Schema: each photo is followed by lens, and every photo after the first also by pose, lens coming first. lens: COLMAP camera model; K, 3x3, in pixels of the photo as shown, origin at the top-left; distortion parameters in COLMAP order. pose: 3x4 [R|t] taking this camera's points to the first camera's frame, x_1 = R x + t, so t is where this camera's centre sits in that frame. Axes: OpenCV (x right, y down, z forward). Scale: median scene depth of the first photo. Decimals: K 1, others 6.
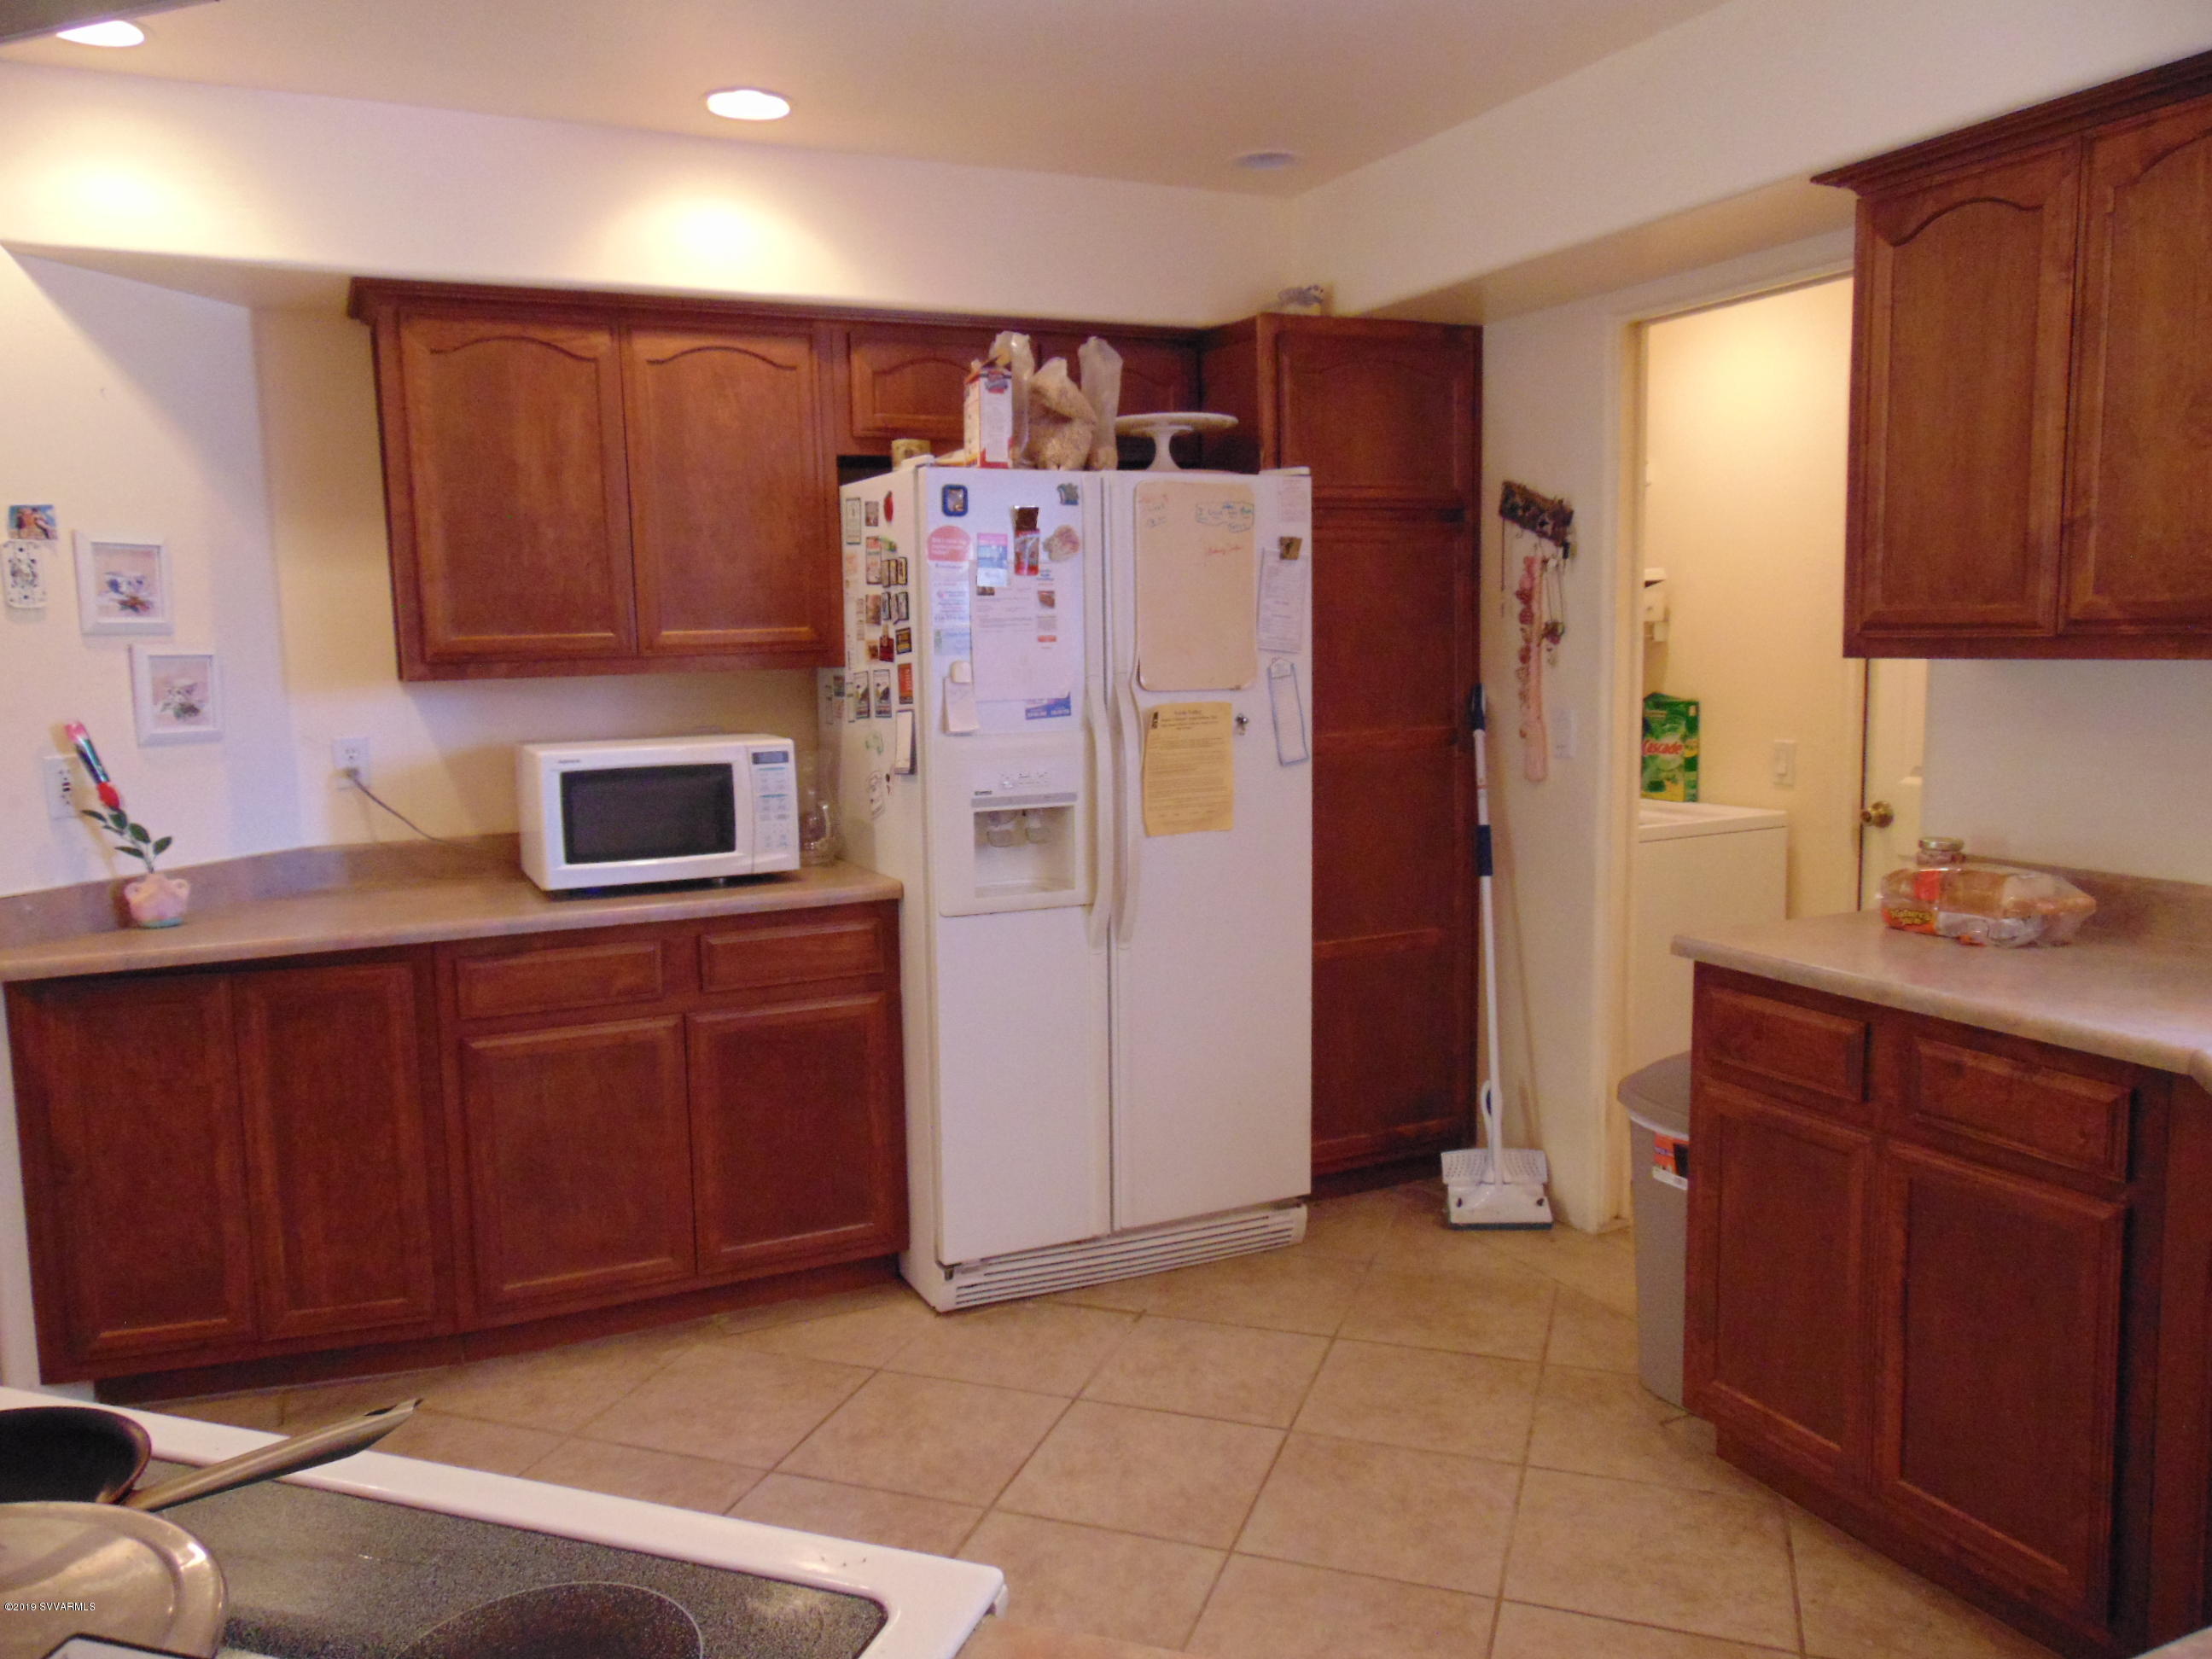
lens RADIAL K [[1656.2, 0, 1092.3], [0, 1656.2, 831.1], [0, 0, 1]] dist [-0.019142, 0.054458]
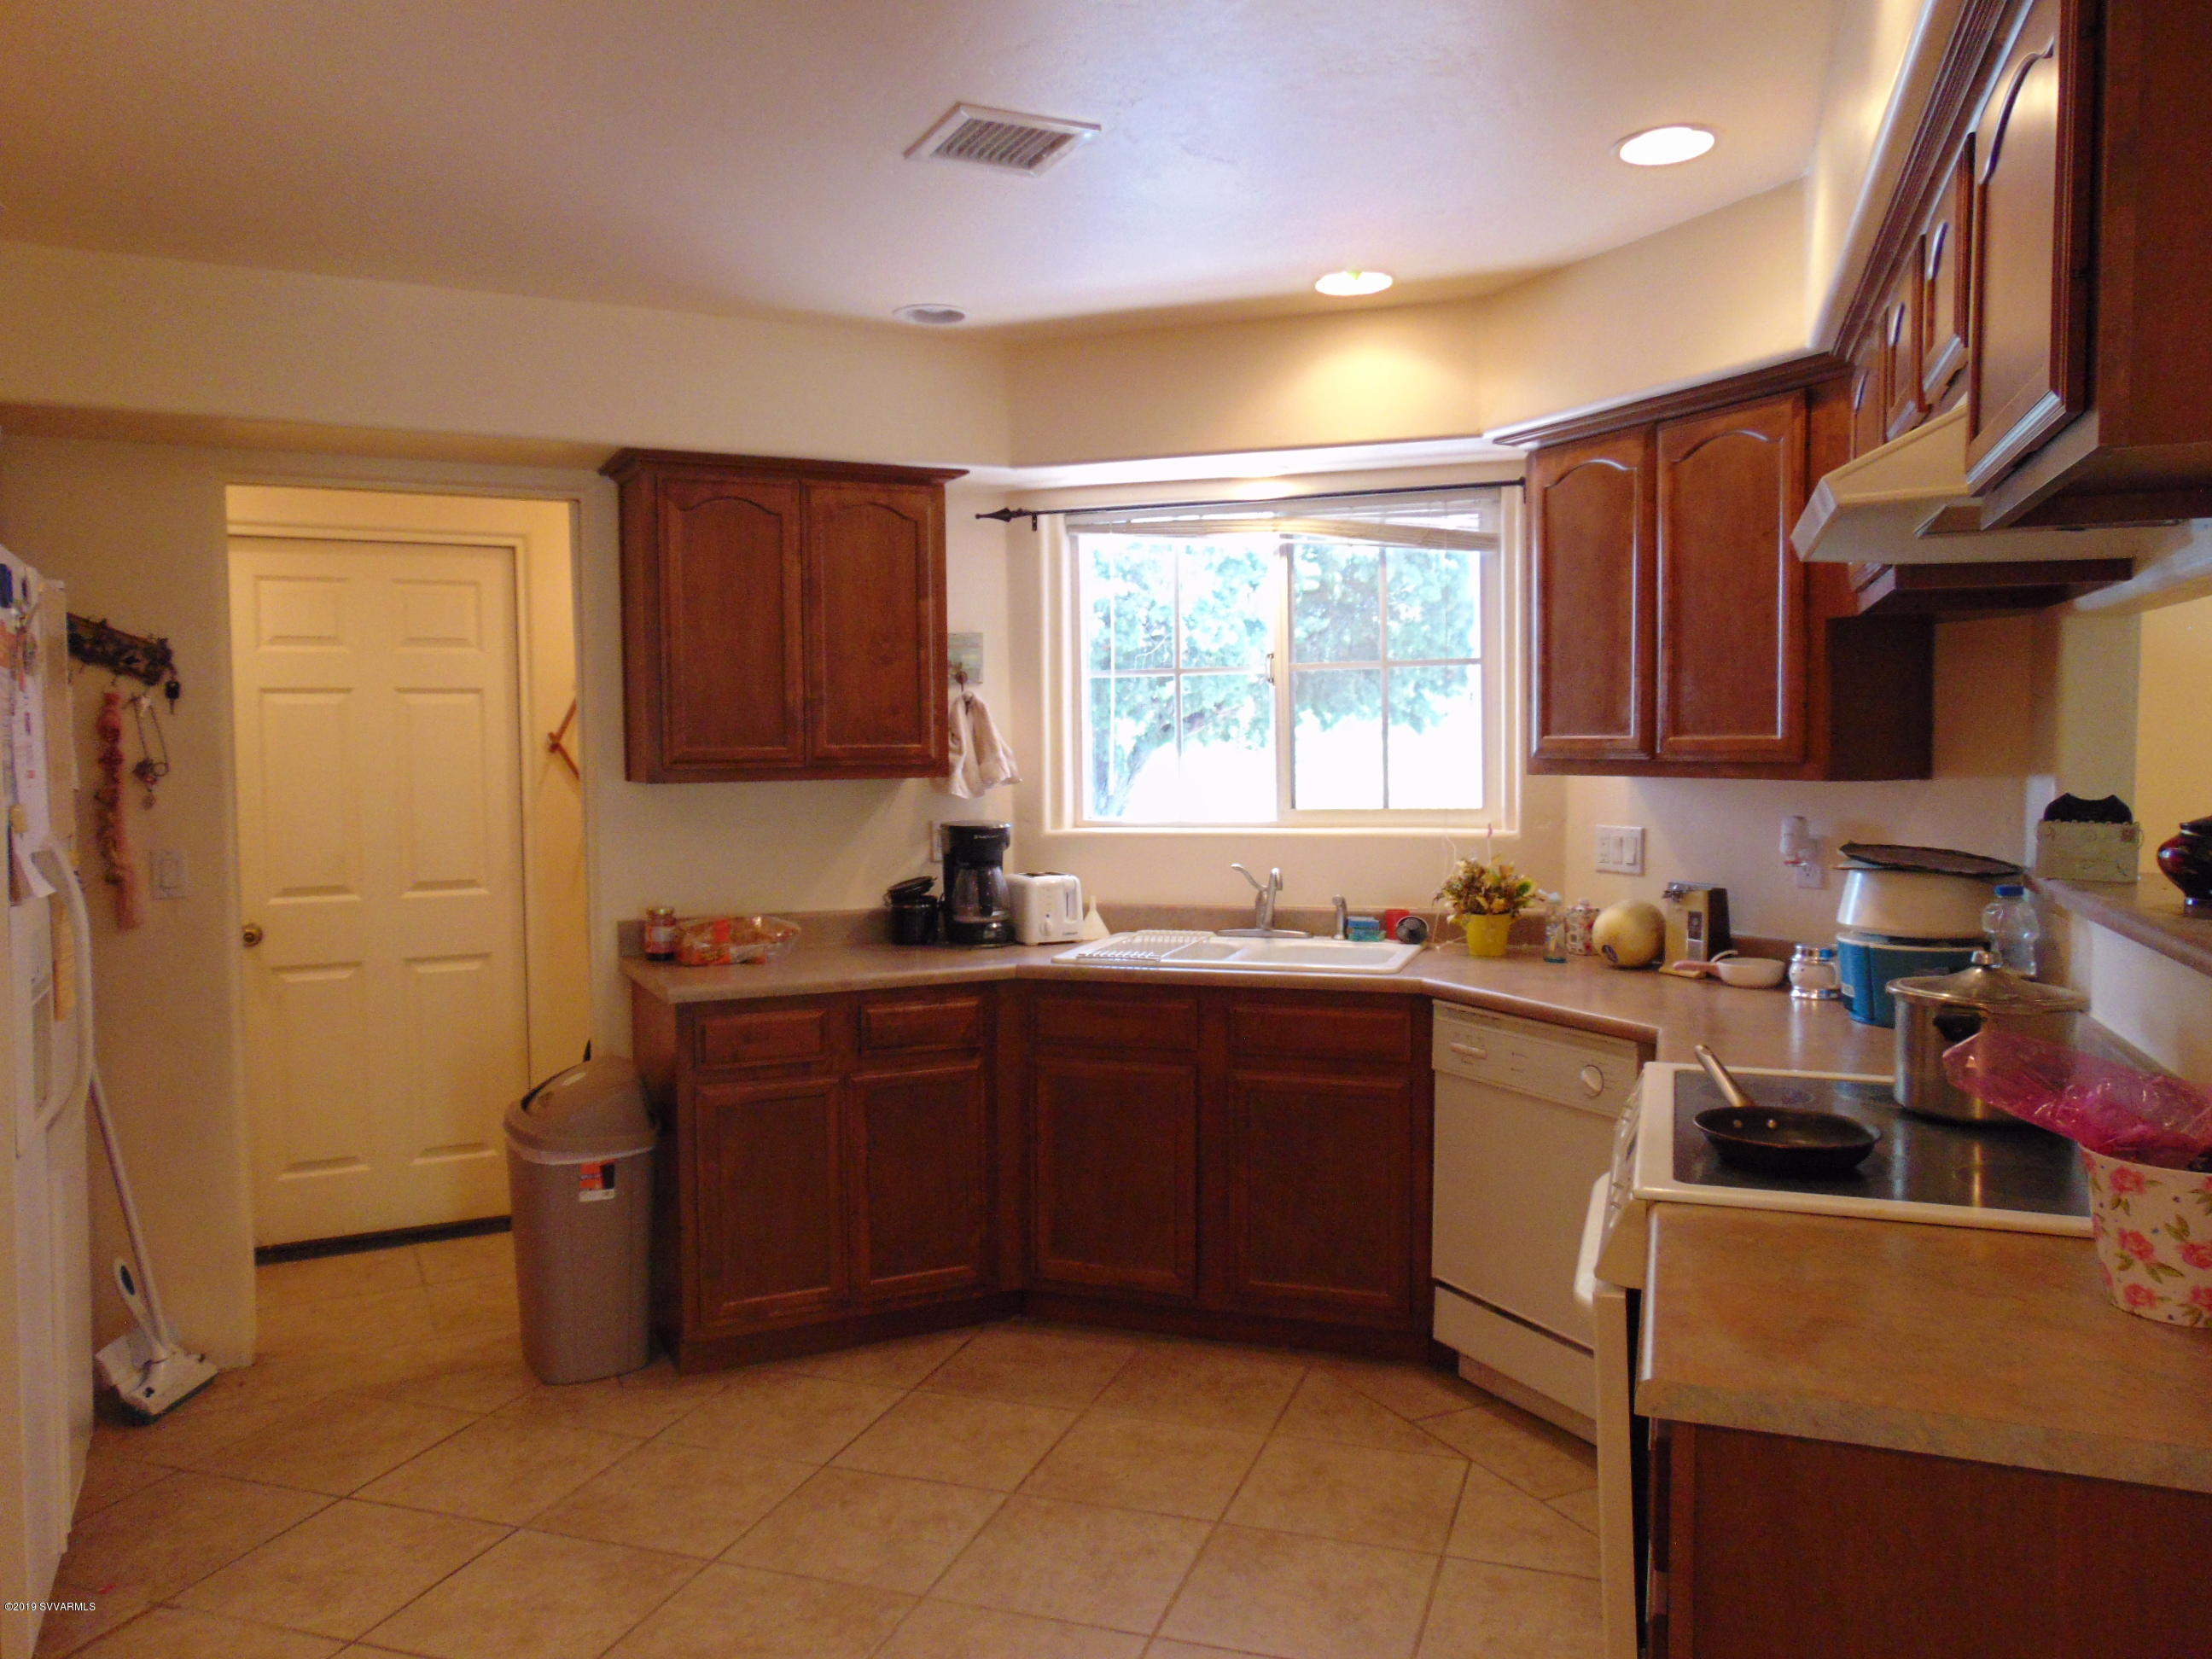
lens RADIAL K [[1656.2, 0, 1103.1], [0, 1656.2, 831.9], [0, 0, 1]] dist [-0.019142, 0.054458]
pose [[-0.002835, -0.033141, 0.999447, -0.939406], [0.133217, 0.990530, 0.033224, -0.057457], [-0.991083, 0.133238, 0.001607, 0.599018]]
